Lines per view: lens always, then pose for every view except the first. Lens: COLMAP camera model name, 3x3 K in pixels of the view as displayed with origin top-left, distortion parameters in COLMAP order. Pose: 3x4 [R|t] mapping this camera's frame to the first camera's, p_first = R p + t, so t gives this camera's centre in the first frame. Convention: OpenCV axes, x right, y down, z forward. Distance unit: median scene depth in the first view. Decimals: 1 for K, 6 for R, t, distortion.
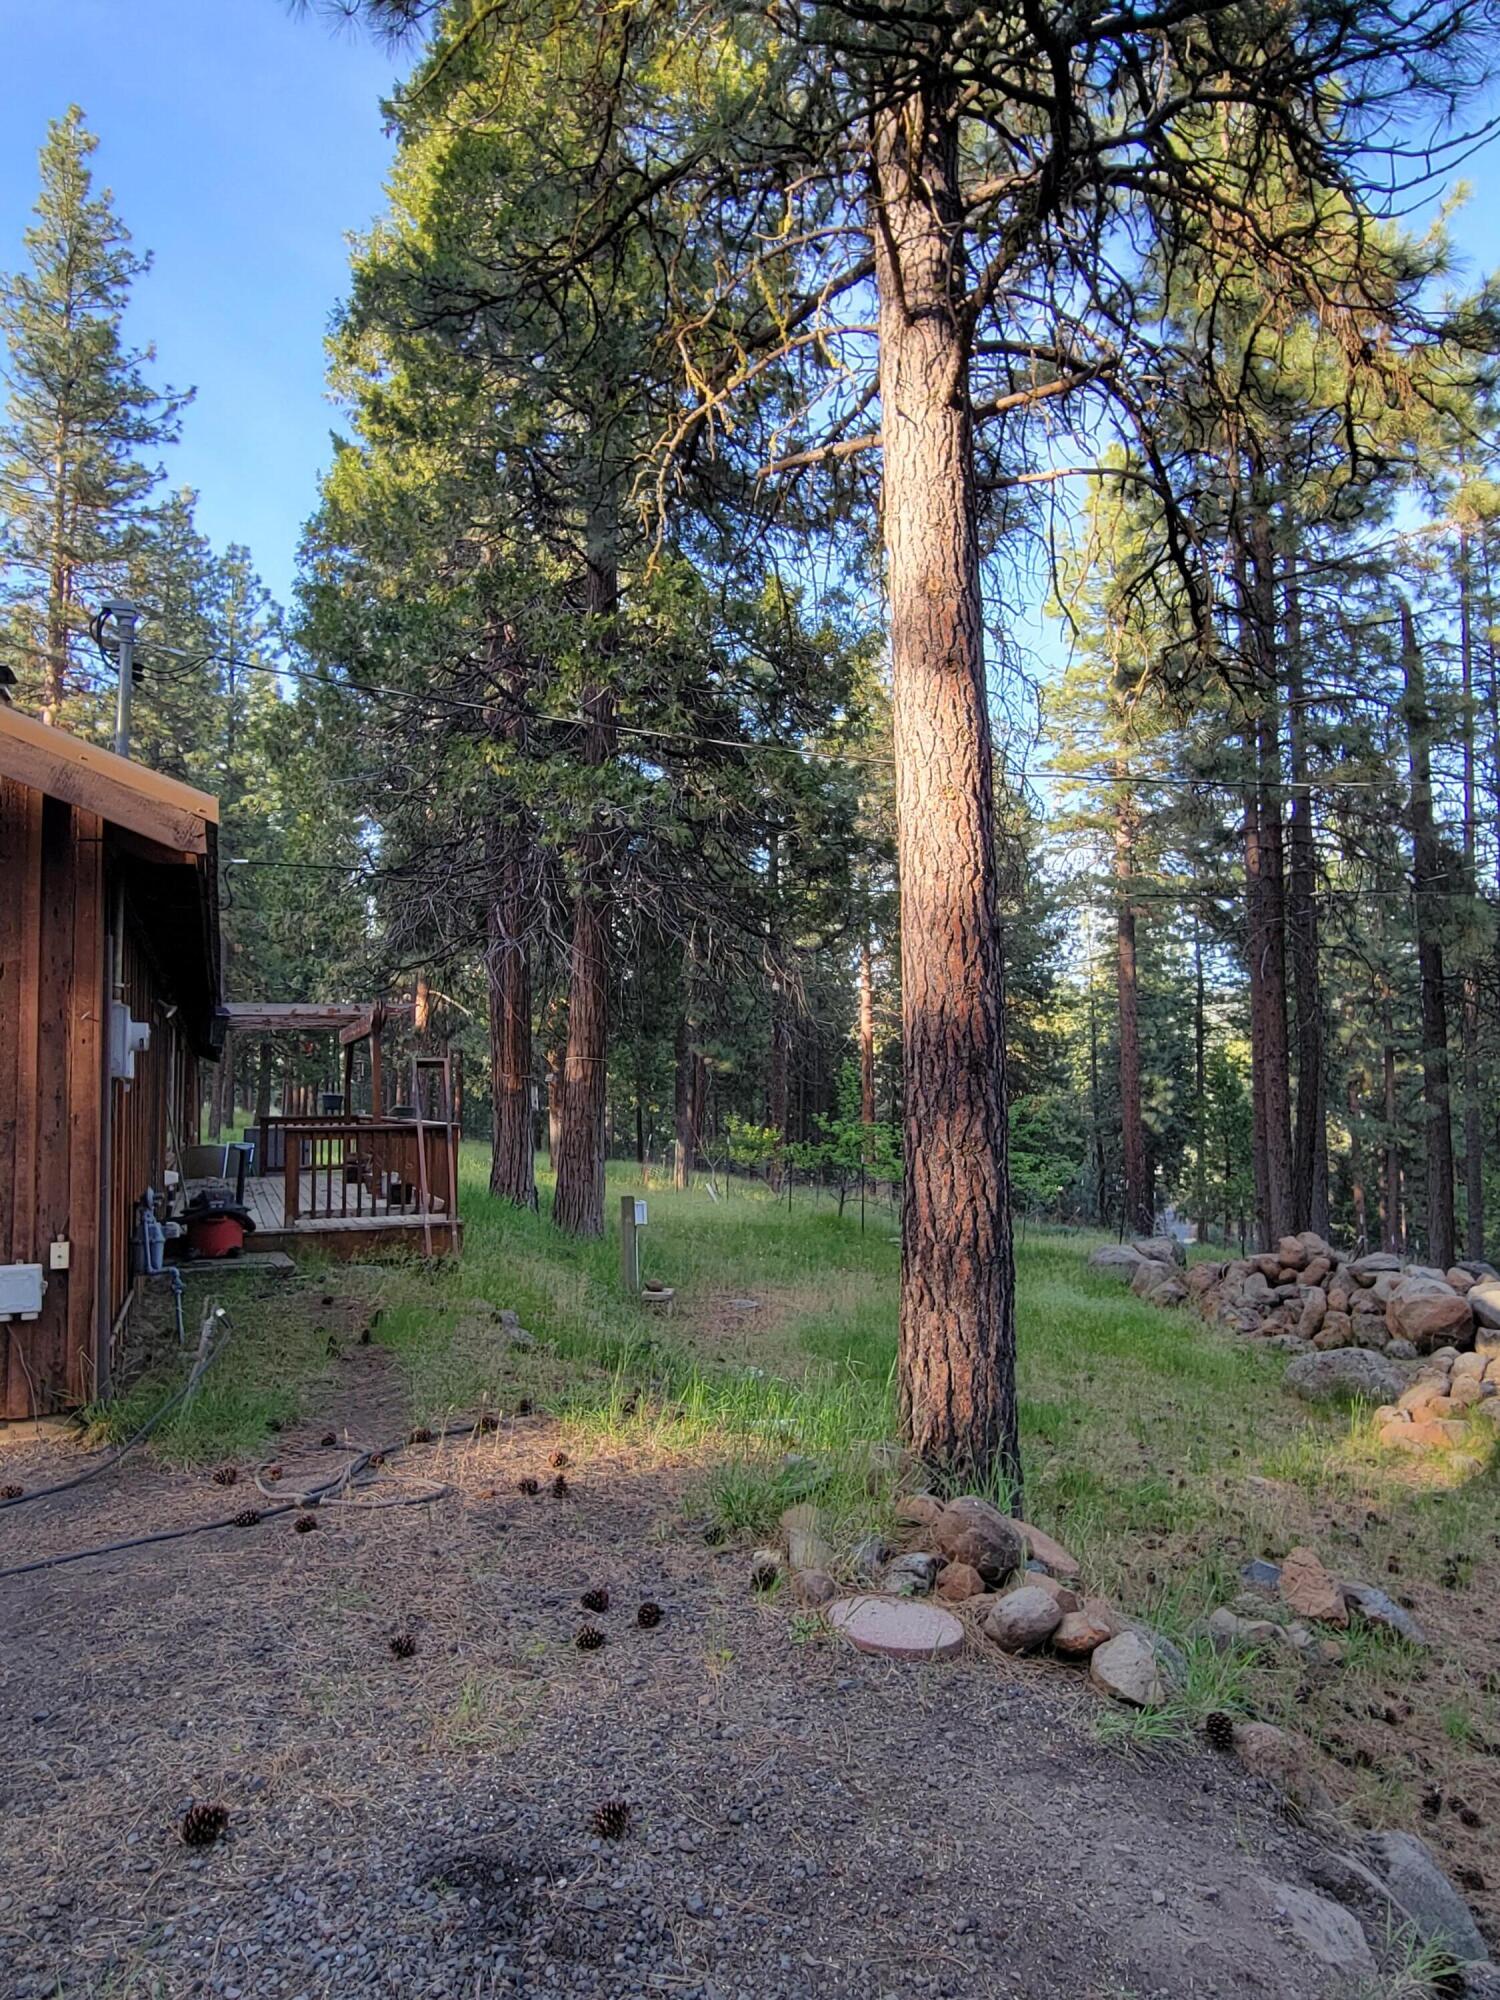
lens RADIAL K [[854.5, 0, 749.9], [0, 854.5, 1000.8], [0, 0, 1]] dist [0.002675, -0.001063]
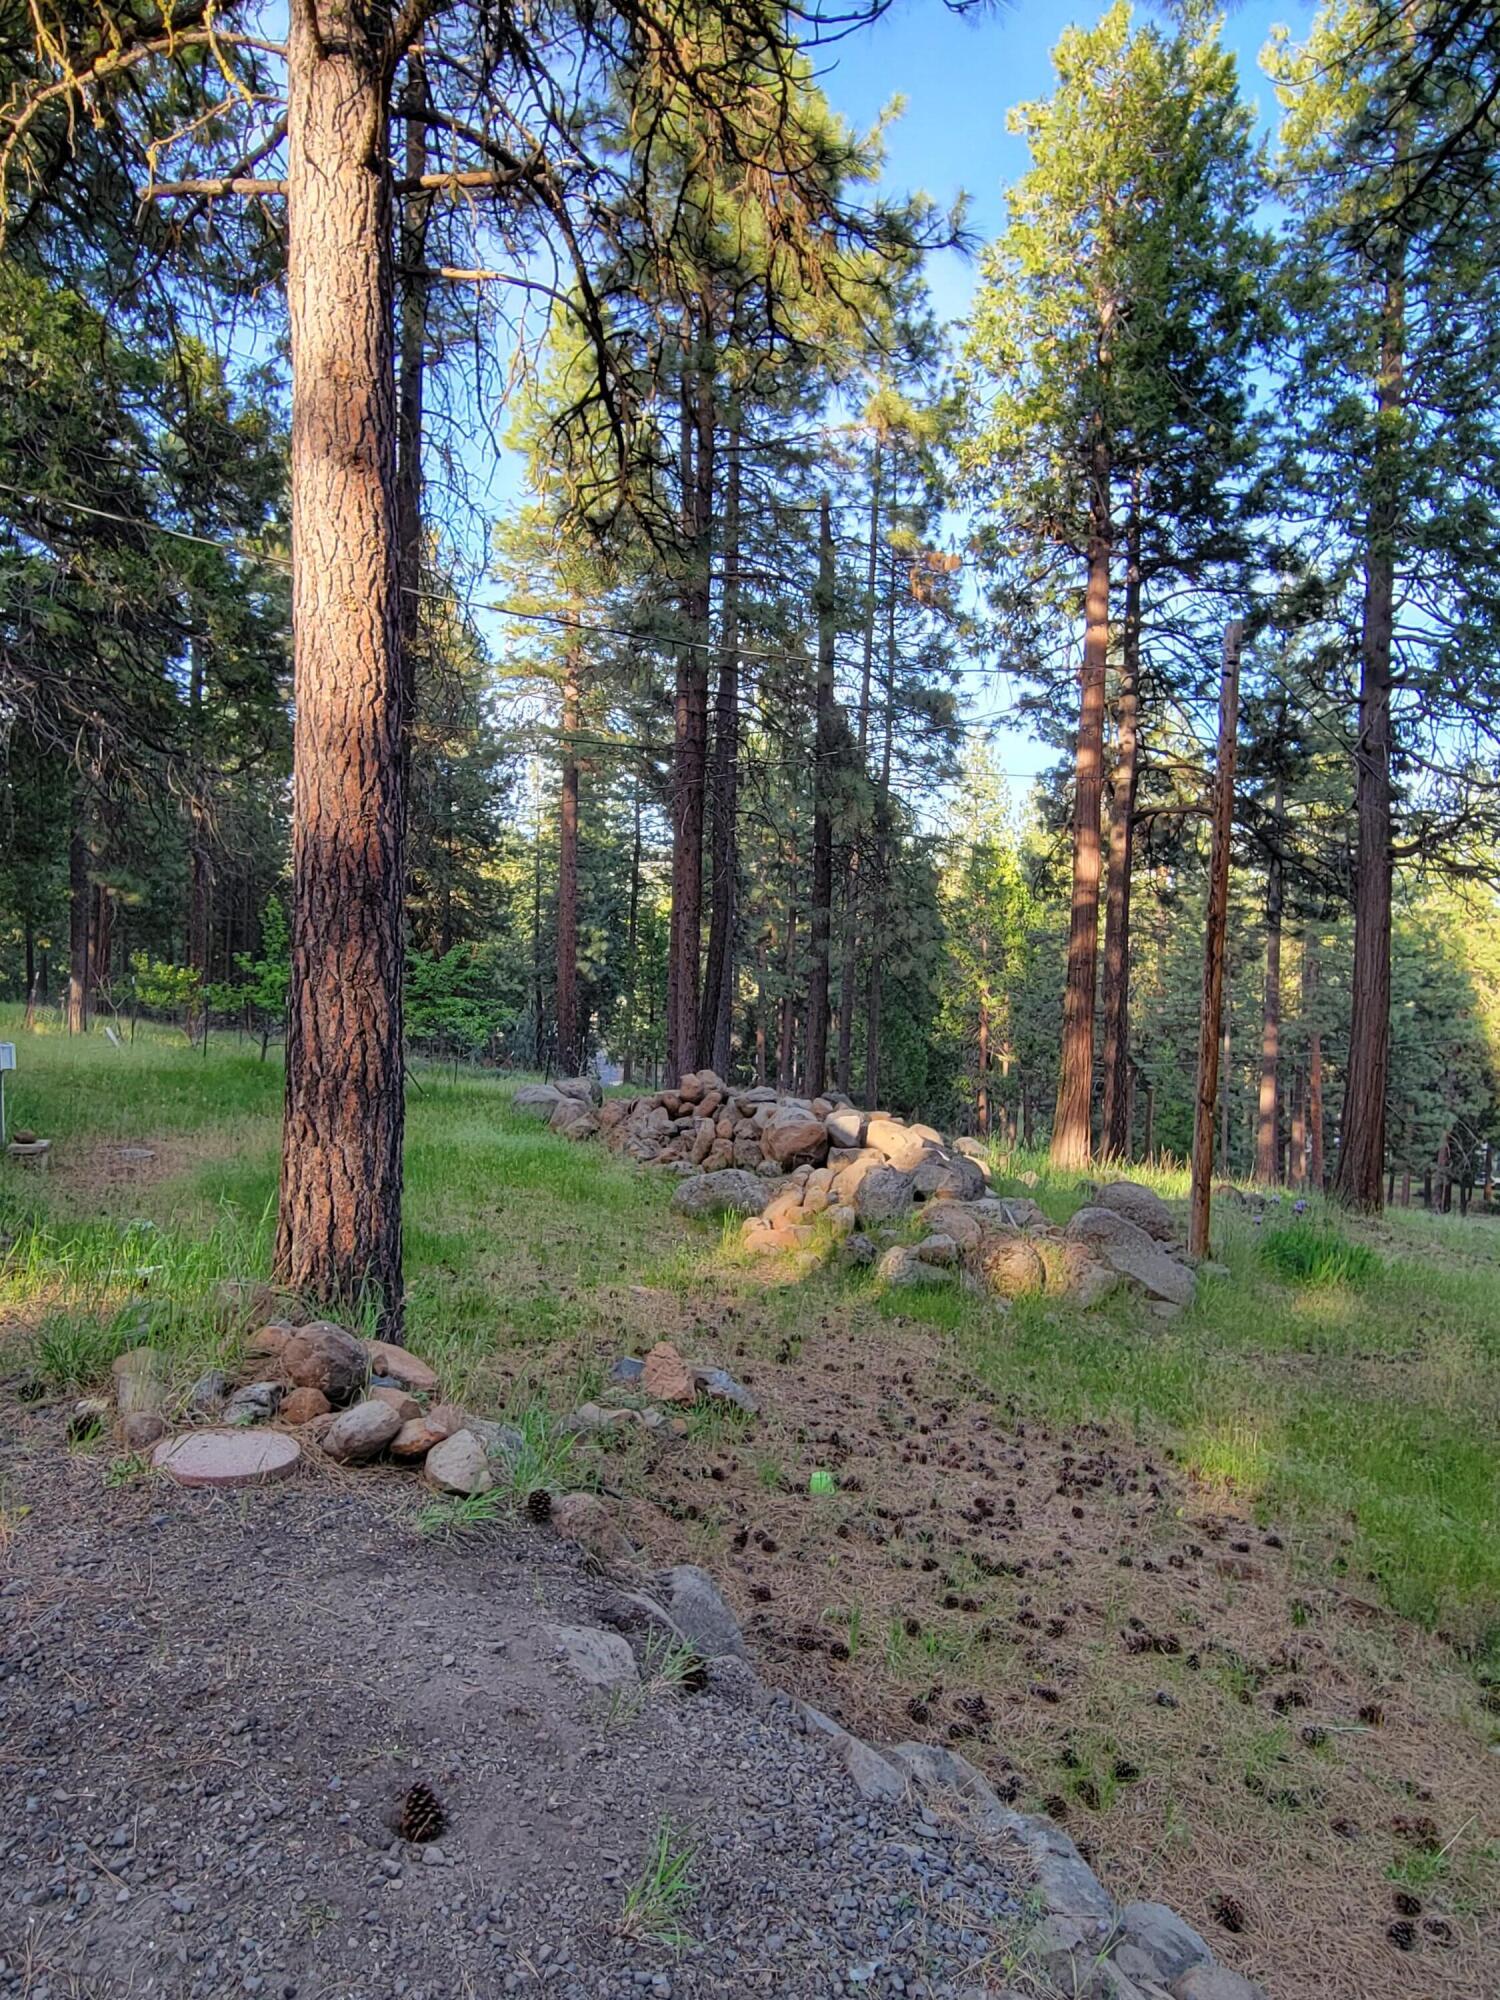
lens RADIAL K [[801.5, 0, 749.3], [0, 801.5, 1000.5], [0, 0, 1]] dist [0.000639, -0.000357]
pose [[0.960075, 0.026049, 0.278527, 0.417507], [-0.047734, 0.996308, 0.071360, 0.105923], [-0.275640, -0.081806, 0.957774, 0.003197]]
